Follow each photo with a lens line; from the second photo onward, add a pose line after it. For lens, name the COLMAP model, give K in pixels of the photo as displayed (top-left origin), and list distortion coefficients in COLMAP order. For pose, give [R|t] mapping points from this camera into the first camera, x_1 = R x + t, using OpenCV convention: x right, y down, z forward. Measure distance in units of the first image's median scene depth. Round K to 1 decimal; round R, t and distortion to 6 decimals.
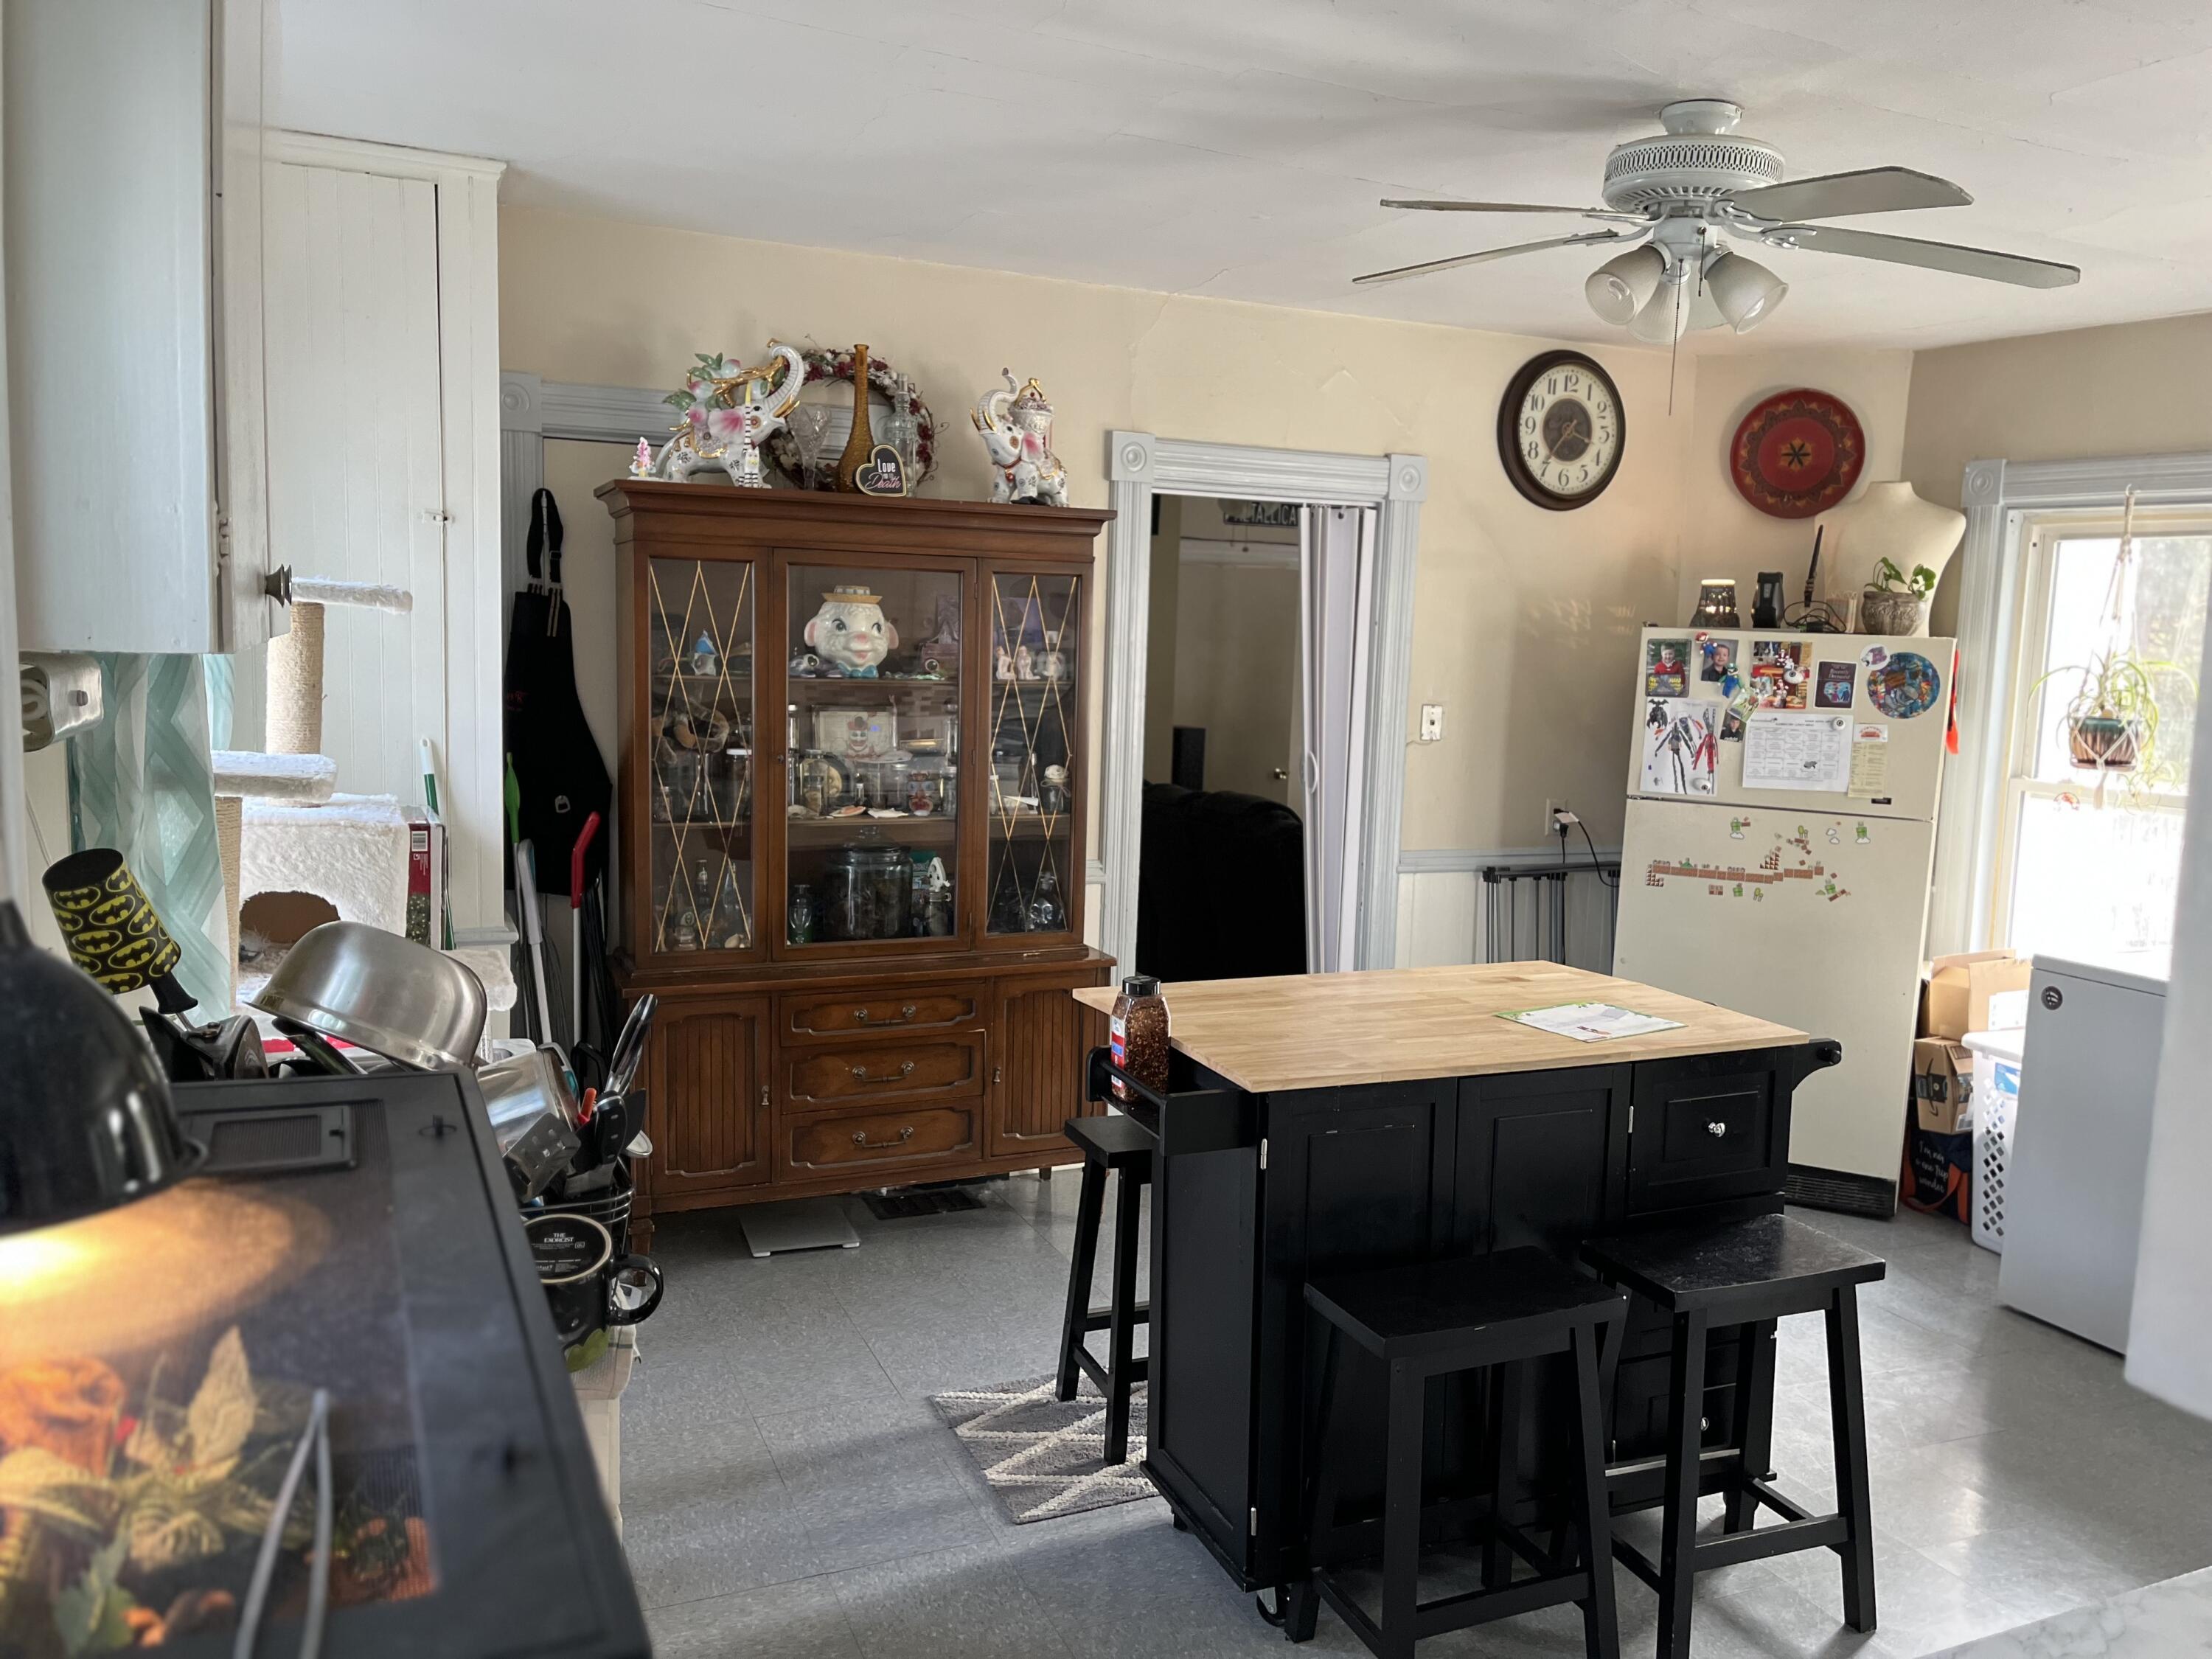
lens RADIAL K [[1668.6, 0, 1105.6], [0, 1668.6, 827.1], [0, 0, 1]] dist [0.052433, -0.067038]
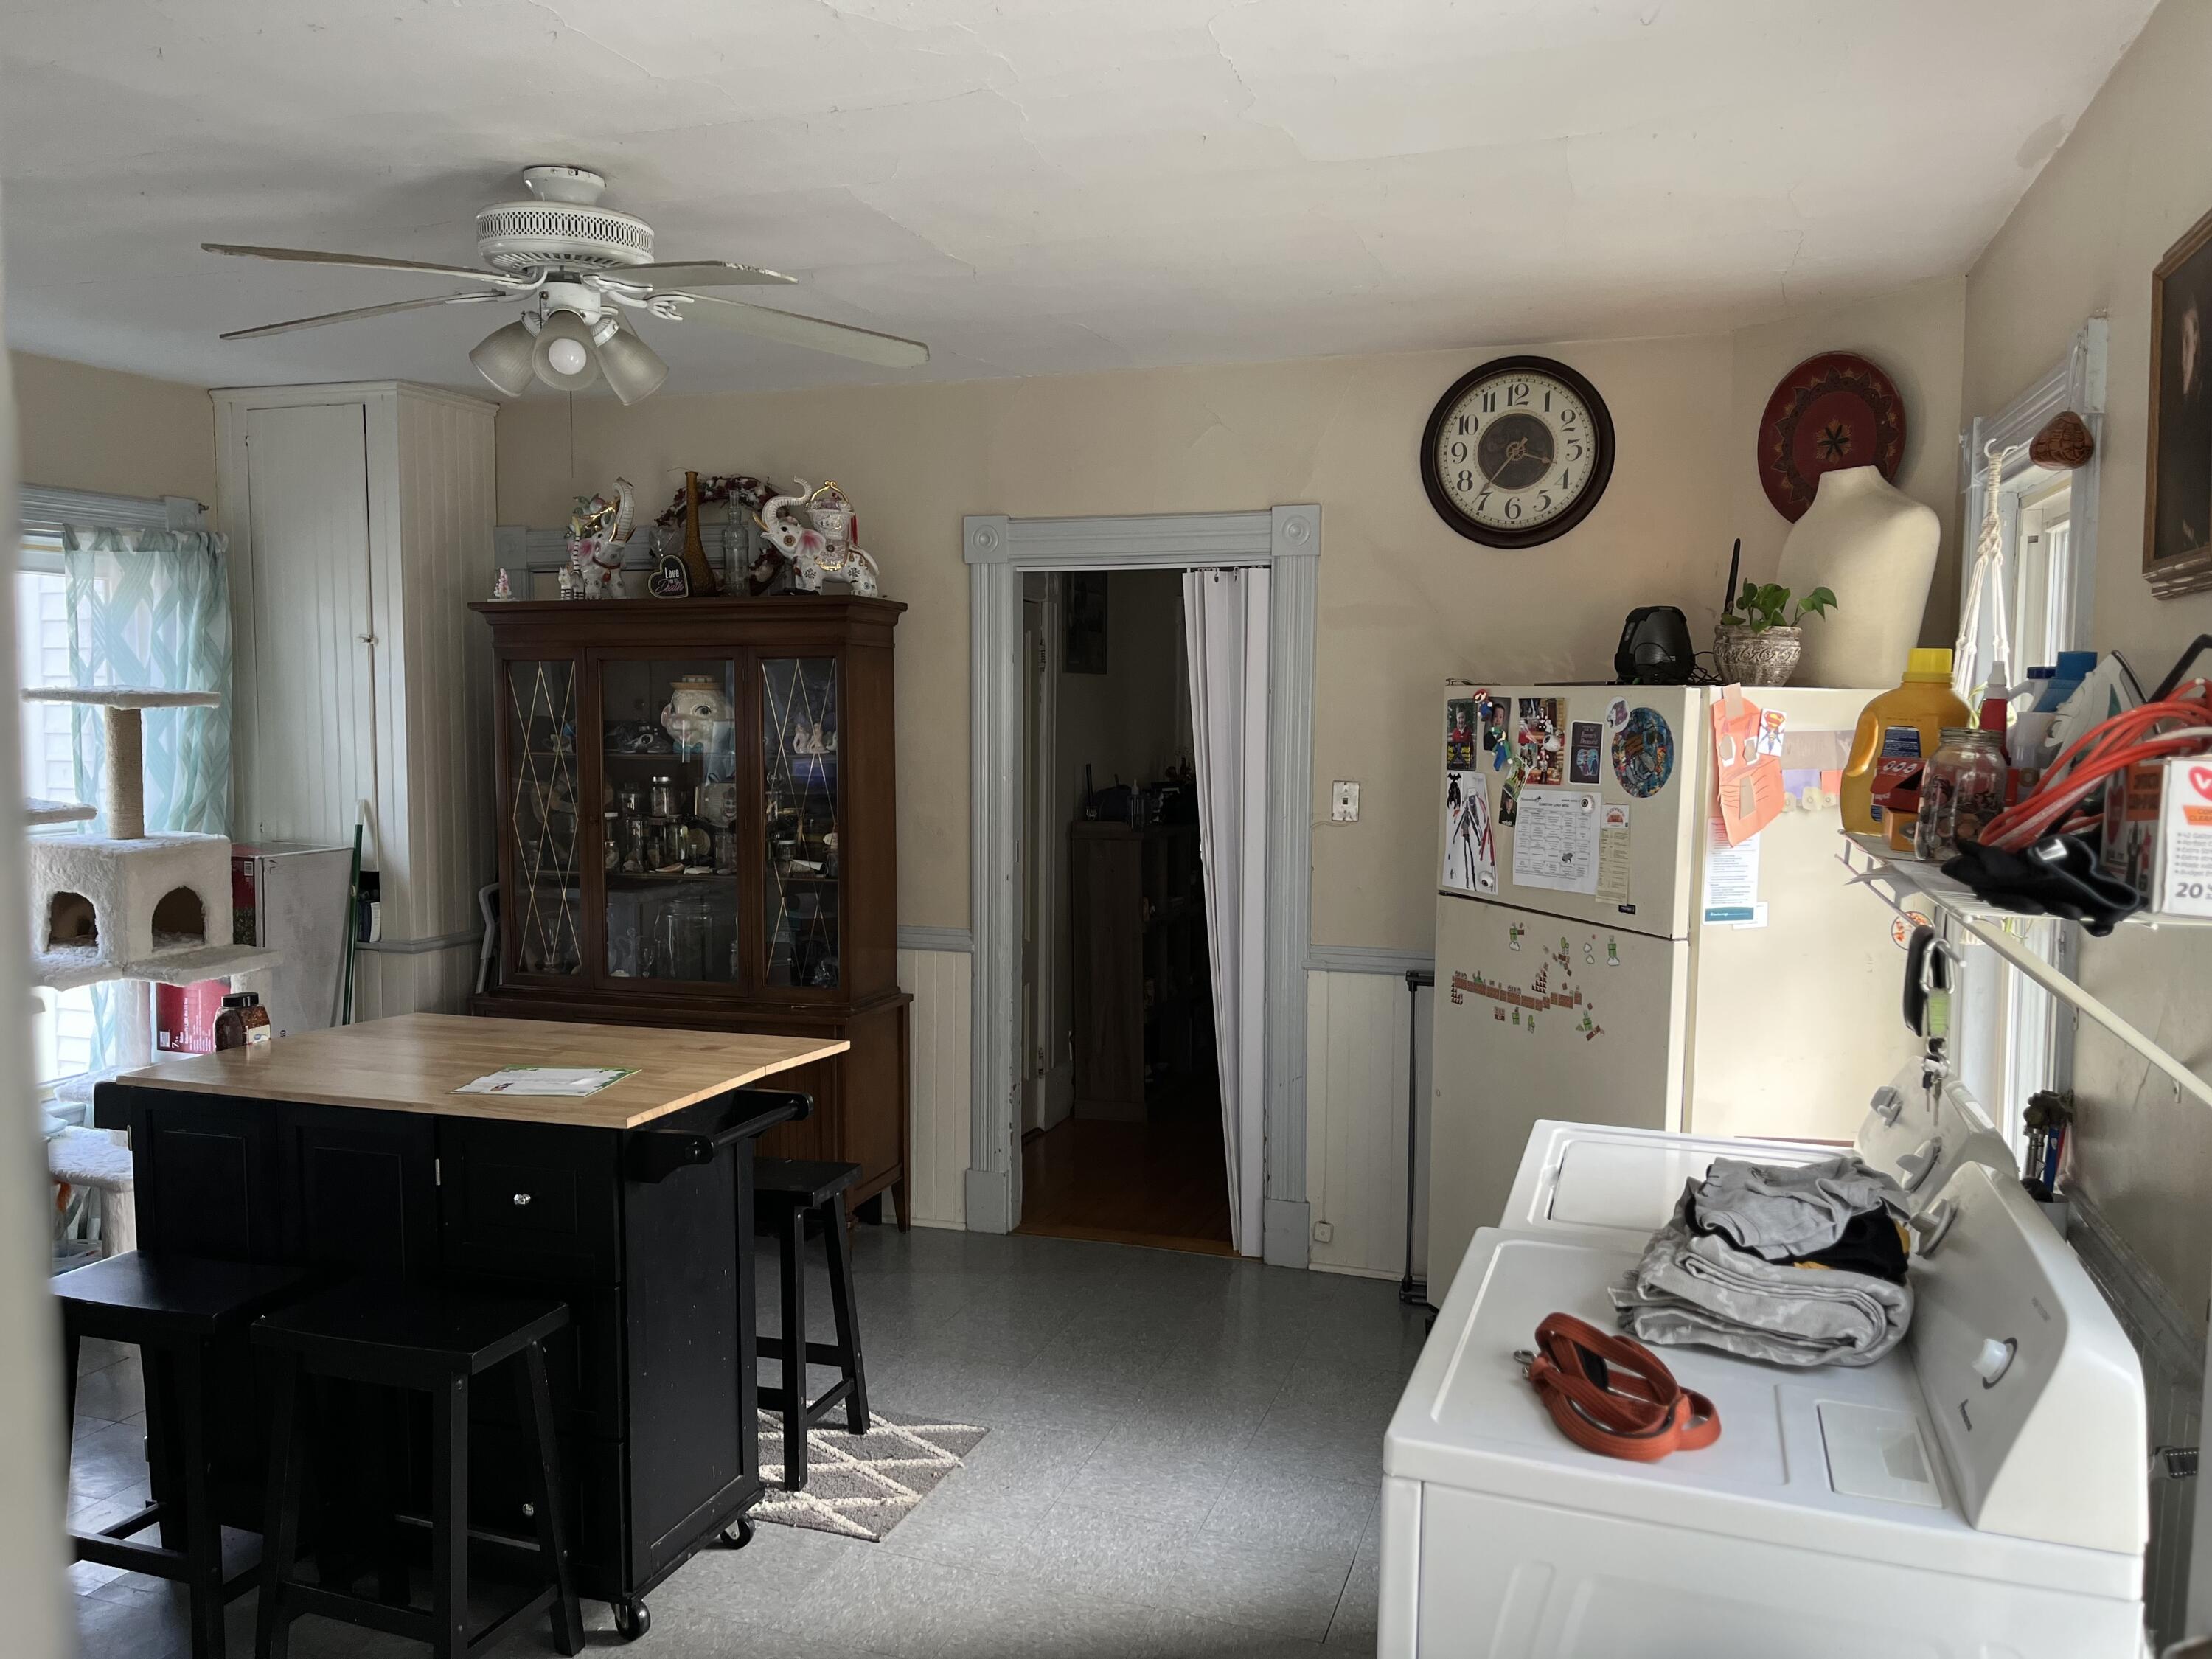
lens RADIAL K [[1668.6, 0, 1111.7], [0, 1668.6, 833.0], [0, 0, 1]] dist [0.052433, -0.067038]
pose [[0.749126, 0.021238, -0.662087, 0.754583], [-0.056204, 0.997920, -0.031582, -0.012454], [0.660038, 0.060871, 0.748762, 0.289601]]
